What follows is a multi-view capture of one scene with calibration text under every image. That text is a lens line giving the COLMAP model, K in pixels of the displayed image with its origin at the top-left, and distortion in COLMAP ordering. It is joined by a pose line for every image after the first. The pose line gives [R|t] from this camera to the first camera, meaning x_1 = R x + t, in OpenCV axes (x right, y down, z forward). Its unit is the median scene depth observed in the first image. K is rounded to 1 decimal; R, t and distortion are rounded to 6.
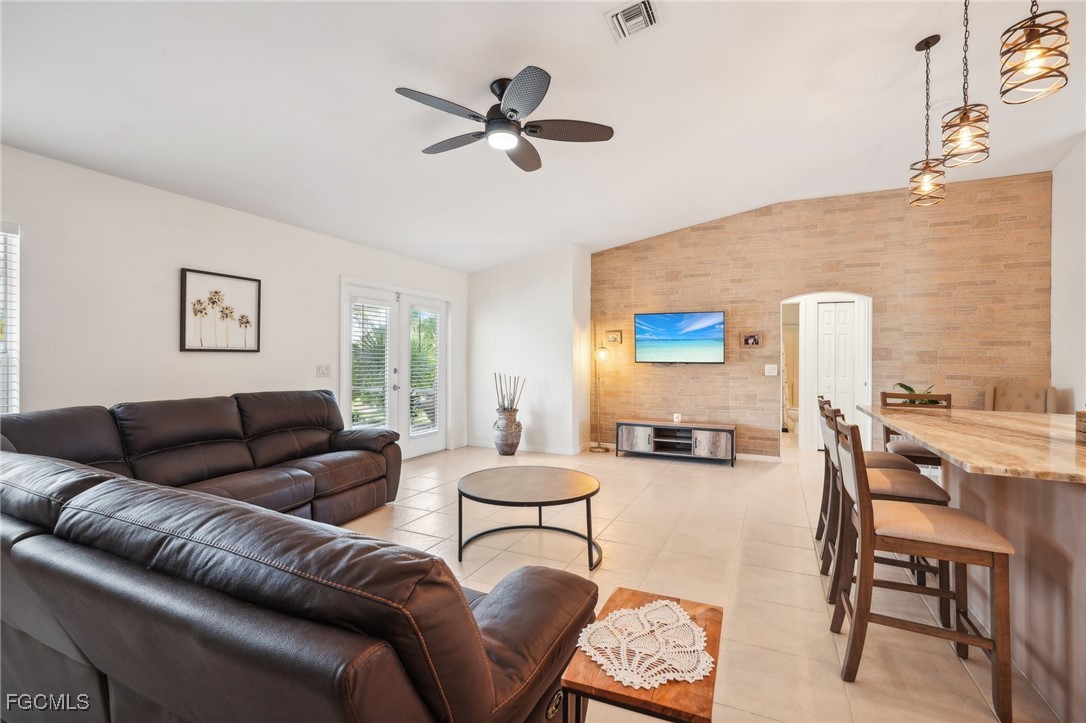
lens RADIAL K [[505.4, 0, 543.0], [0, 505.4, 361.5], [0, 0, 1]] dist [0.004774, 0.000770]
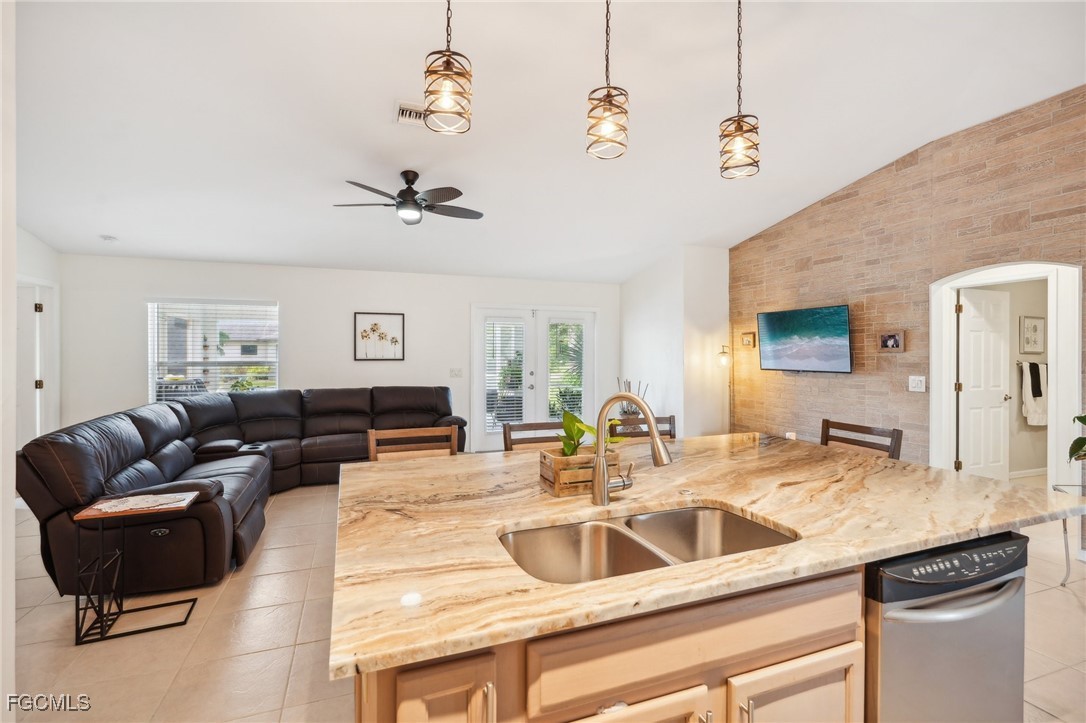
lens RADIAL K [[506.3, 0, 539.3], [0, 506.3, 355.6], [0, 0, 1]] dist [0.013145, 0.000858]
pose [[0.716512, -0.003646, -0.697565, 0.573778], [-0.002250, 0.999969, -0.007537, -0.015701], [0.697571, 0.006970, 0.716482, 0.127108]]
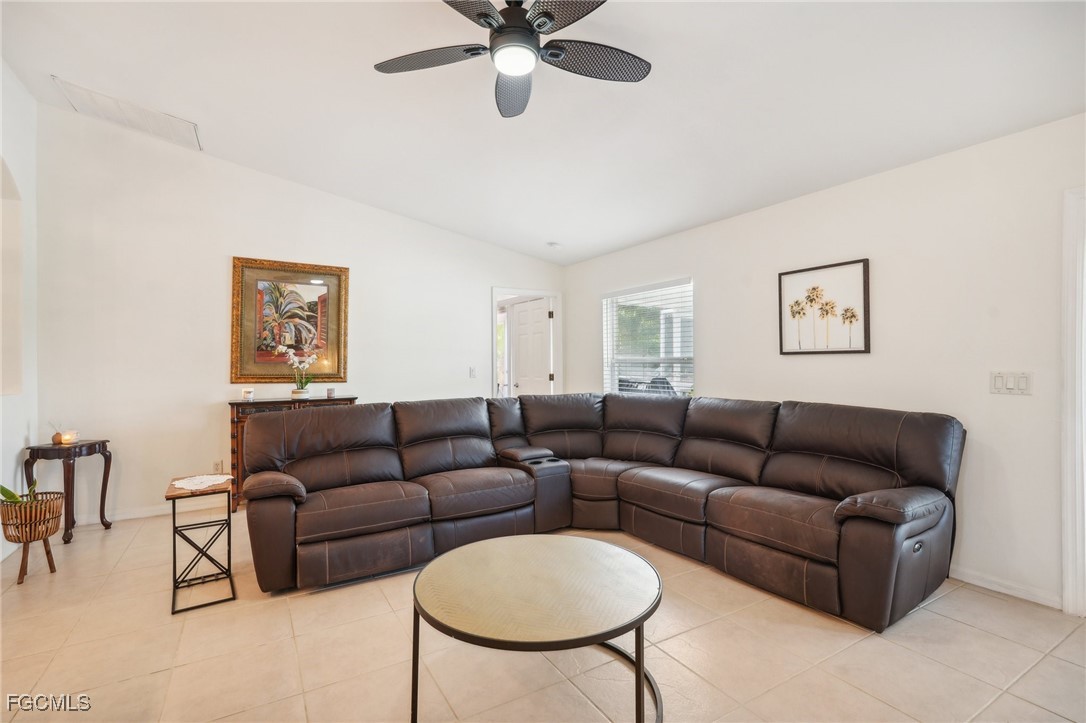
lens RADIAL K [[505.4, 0, 543.0], [0, 505.4, 361.5], [0, 0, 1]] dist [0.004774, 0.000770]
pose [[-0.556001, 0.002881, -0.831177, 0.244822], [0.002496, 0.999995, 0.001796, -0.005993], [0.831178, -0.001076, -0.556005, 0.717767]]
